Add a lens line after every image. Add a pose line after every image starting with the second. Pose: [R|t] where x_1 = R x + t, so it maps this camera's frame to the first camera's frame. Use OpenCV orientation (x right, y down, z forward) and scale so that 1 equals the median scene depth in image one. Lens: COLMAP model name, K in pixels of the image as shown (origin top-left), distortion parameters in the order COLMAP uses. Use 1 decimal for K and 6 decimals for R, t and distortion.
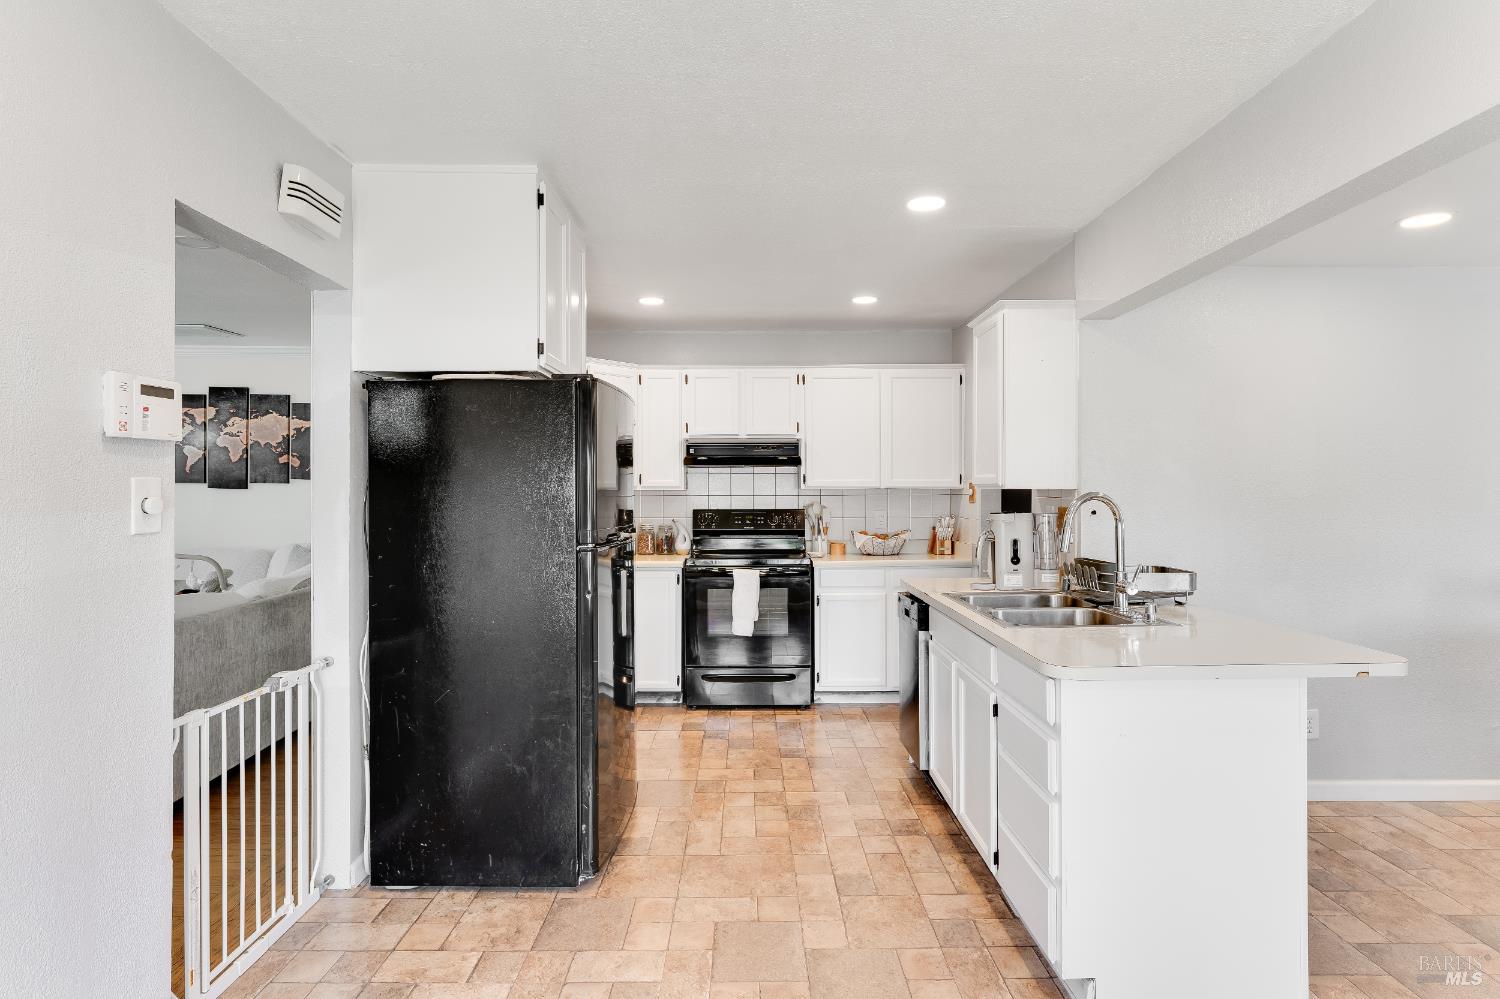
lens RADIAL K [[789.3, 0, 759.0], [0, 789.3, 491.1], [0, 0, 1]] dist [-0.004318, 0.000400]
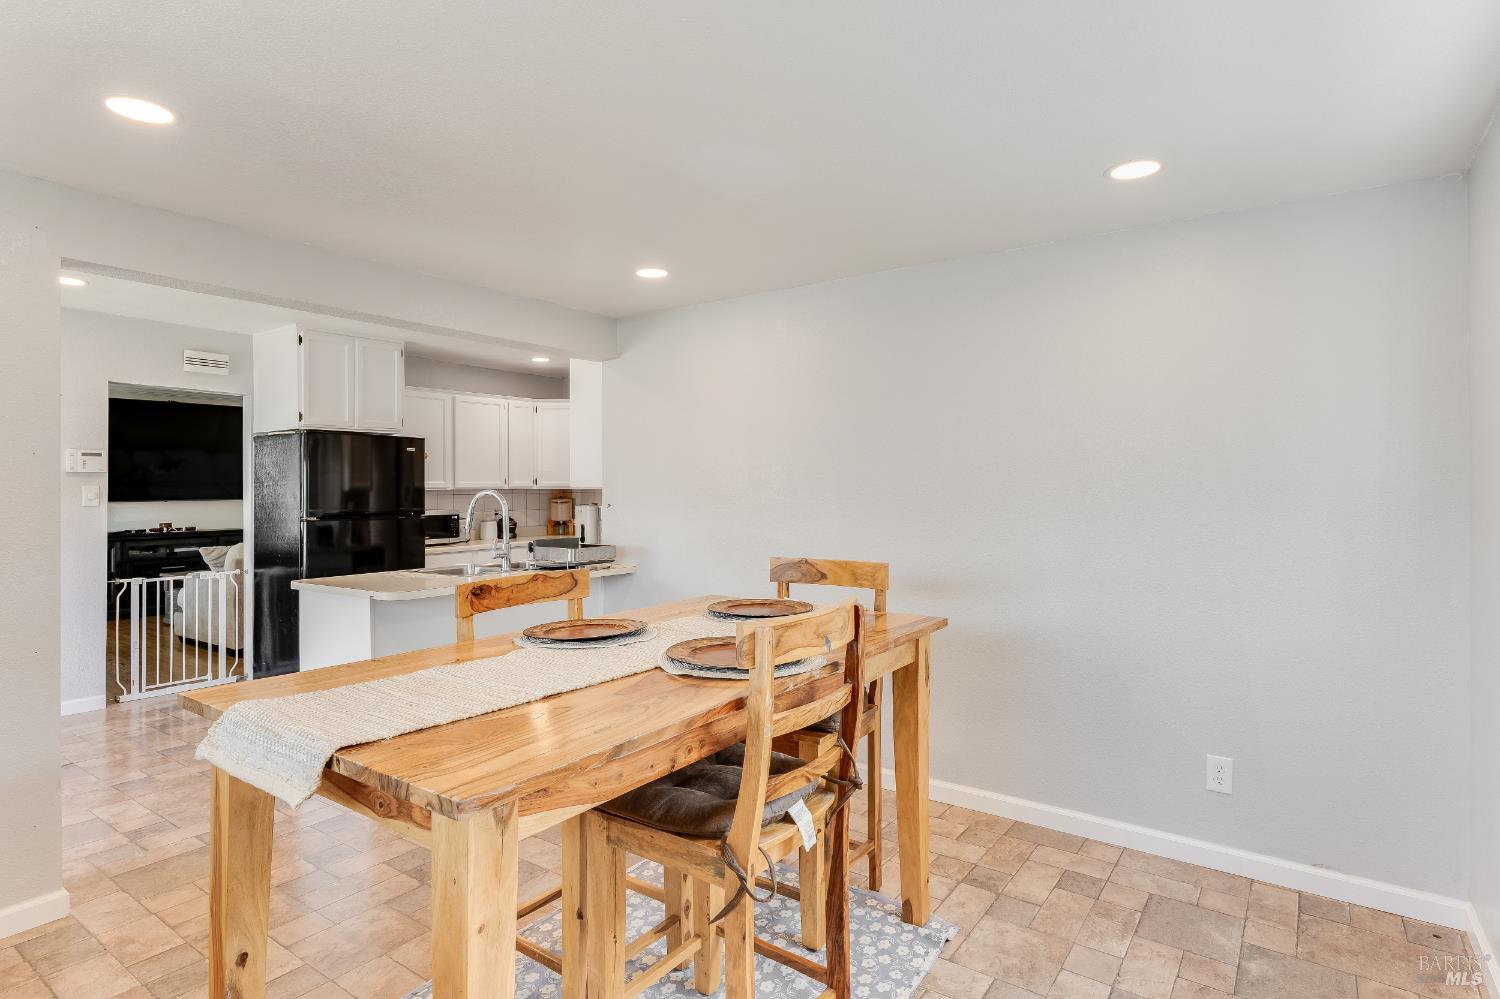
lens RADIAL K [[789.3, 0, 752.6], [0, 789.3, 484.1], [0, 0, 1]] dist [-0.004318, 0.000400]
pose [[0.807747, -0.006854, -0.589489, 1.009399], [0.002794, 0.999966, -0.007798, 0.001389], [0.589523, 0.004652, 0.807739, 0.053283]]
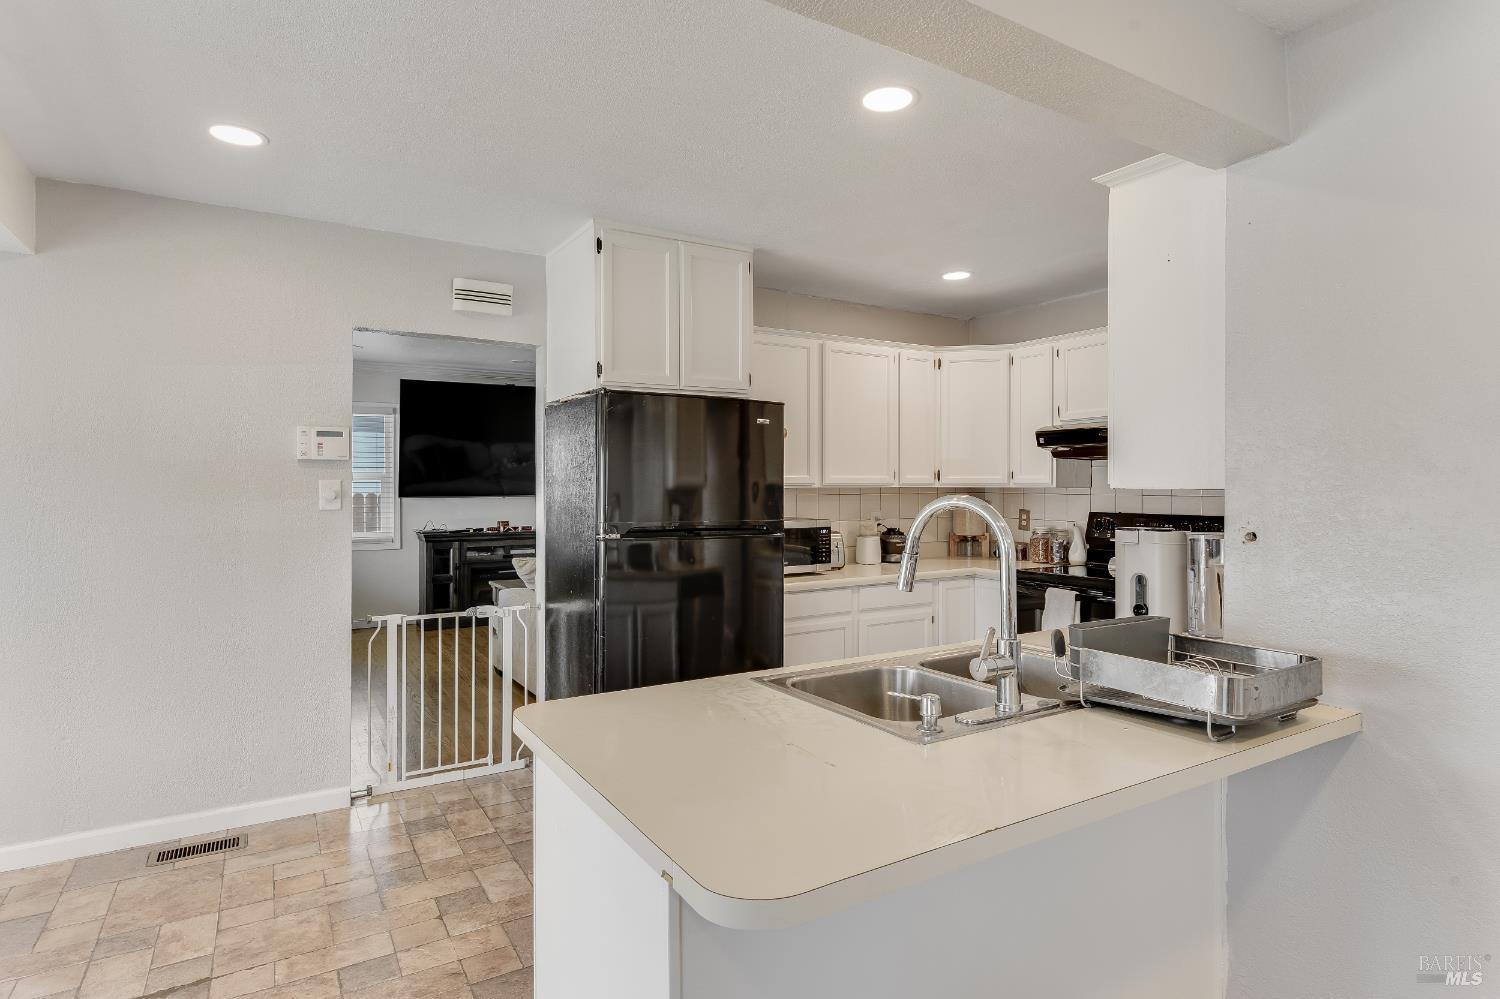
lens RADIAL K [[800.5, 0, 758.3], [0, 800.5, 486.9], [0, 0, 1]] dist [-0.007718, 0.004418]
pose [[0.513084, 0.004069, -0.858329, 0.511497], [-0.003781, 0.999990, 0.002480, -0.003746], [0.858330, 0.001973, 0.513094, 0.334893]]
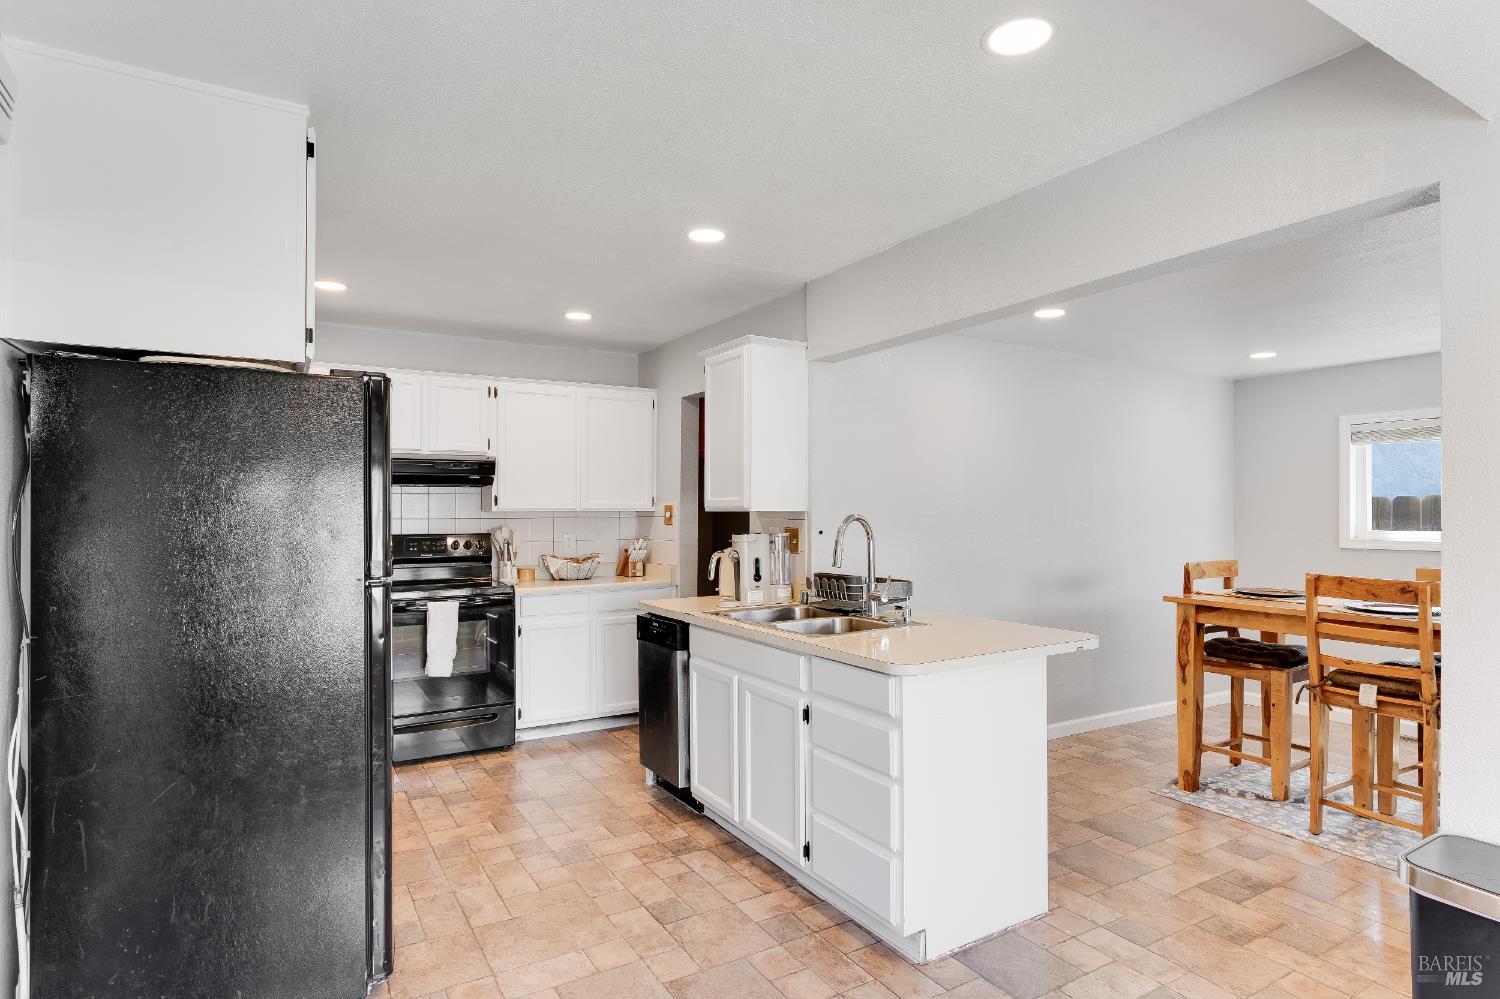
lens RADIAL K [[800.5, 0, 761.6], [0, 800.5, 506.5], [0, 0, 1]] dist [-0.007718, 0.004418]
pose [[0.859864, 0.003327, 0.510513, -0.169346], [0.001251, 0.999962, -0.008624, -0.000118], [-0.510522, 0.008054, 0.859827, 0.042130]]
